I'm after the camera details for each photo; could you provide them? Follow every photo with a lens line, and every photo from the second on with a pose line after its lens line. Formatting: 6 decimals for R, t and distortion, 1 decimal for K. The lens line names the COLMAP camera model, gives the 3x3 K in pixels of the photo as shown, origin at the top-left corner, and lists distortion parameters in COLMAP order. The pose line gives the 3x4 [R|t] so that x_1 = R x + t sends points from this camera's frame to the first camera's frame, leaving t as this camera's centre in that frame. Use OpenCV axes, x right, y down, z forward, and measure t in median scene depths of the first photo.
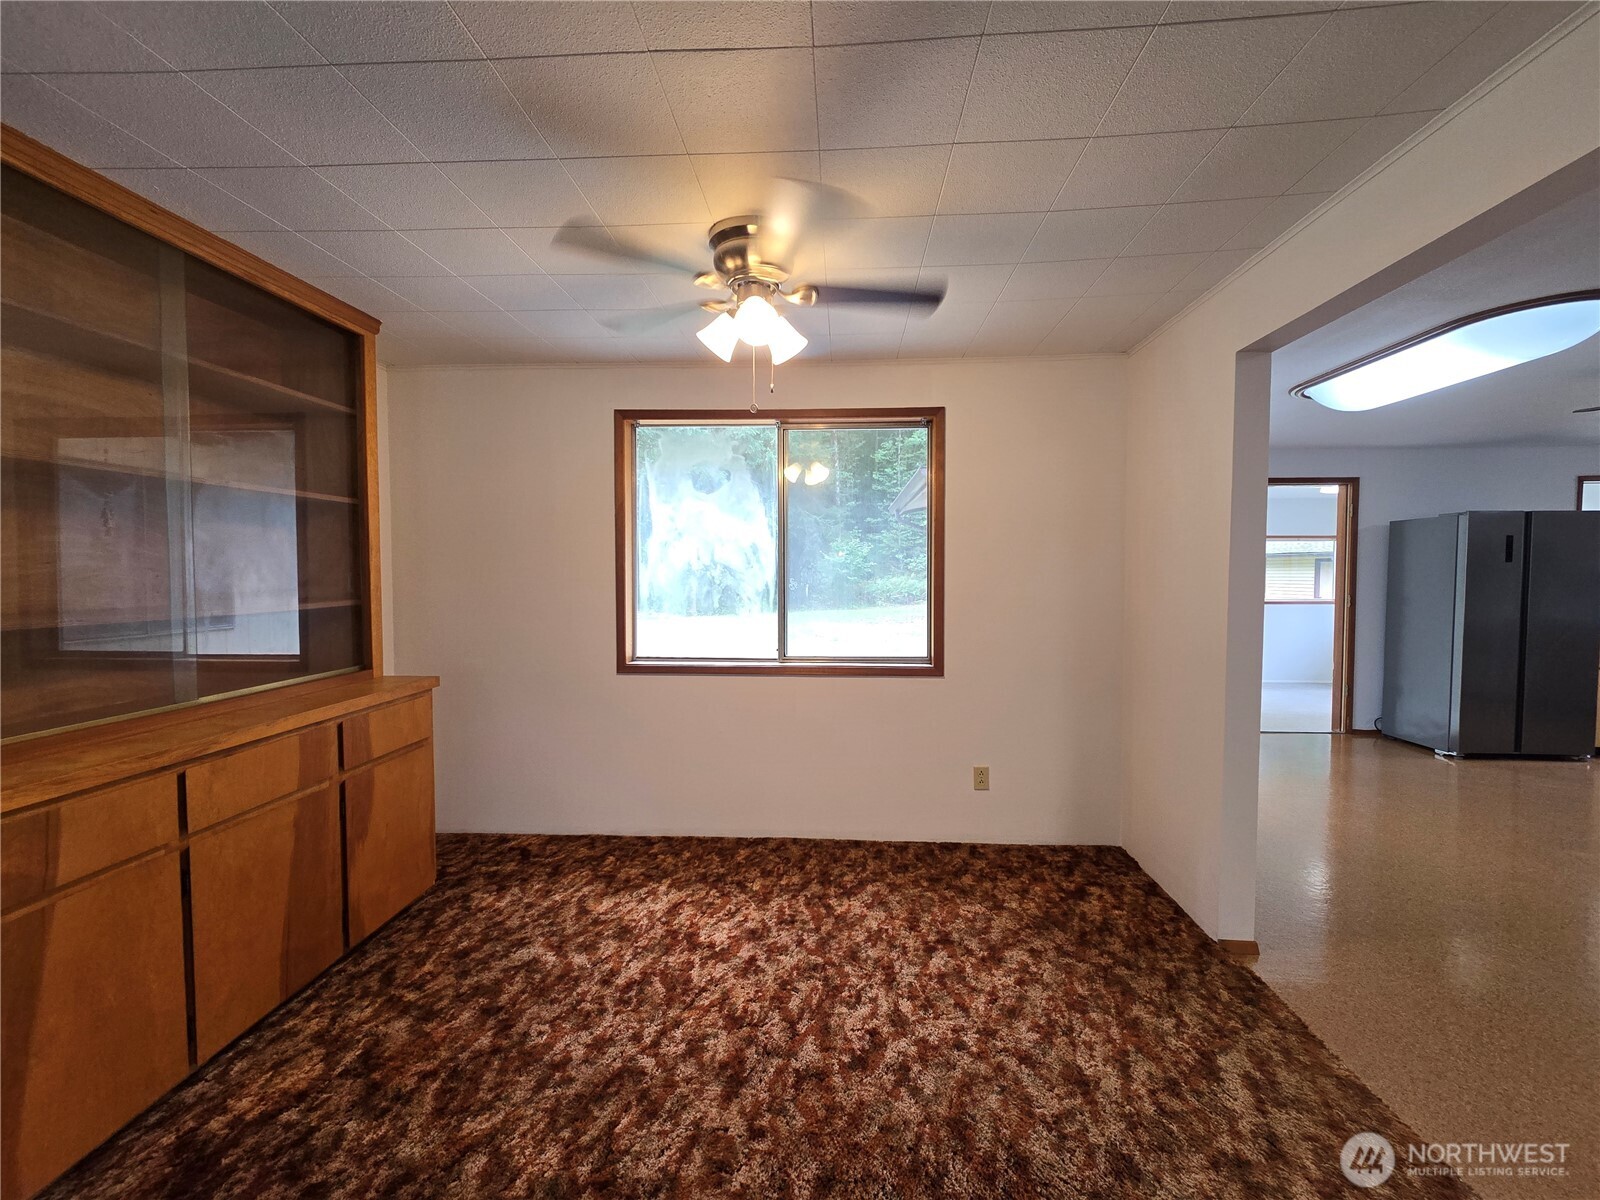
lens RADIAL K [[654.2, 0, 810.9], [0, 654.2, 585.9], [0, 0, 1]] dist [-0.001268, -0.000451]
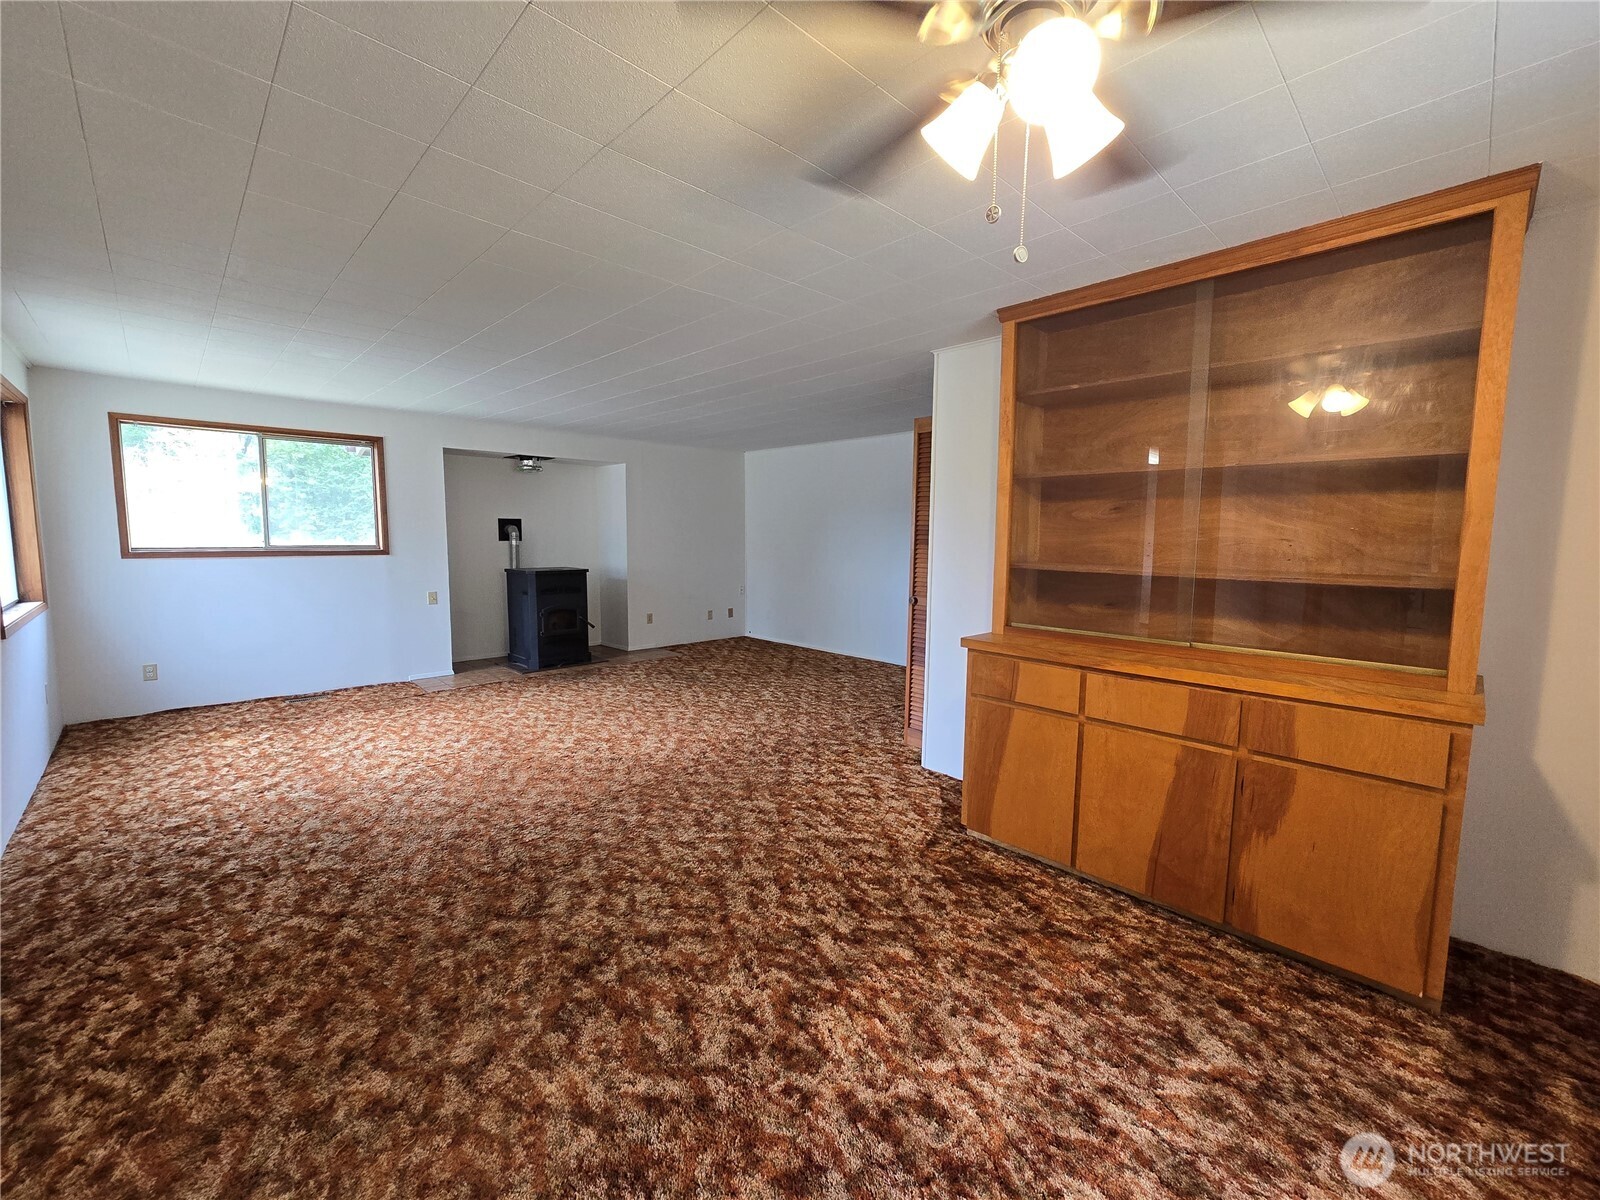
lens RADIAL K [[654.2, 0, 807.7], [0, 654.2, 597.5], [0, 0, 1]] dist [-0.001268, -0.000451]
pose [[-0.677165, 0.069448, -0.732546, 0.482926], [-0.027589, 0.992440, 0.119590, -0.043155], [0.735314, 0.101192, -0.670130, 1.325439]]
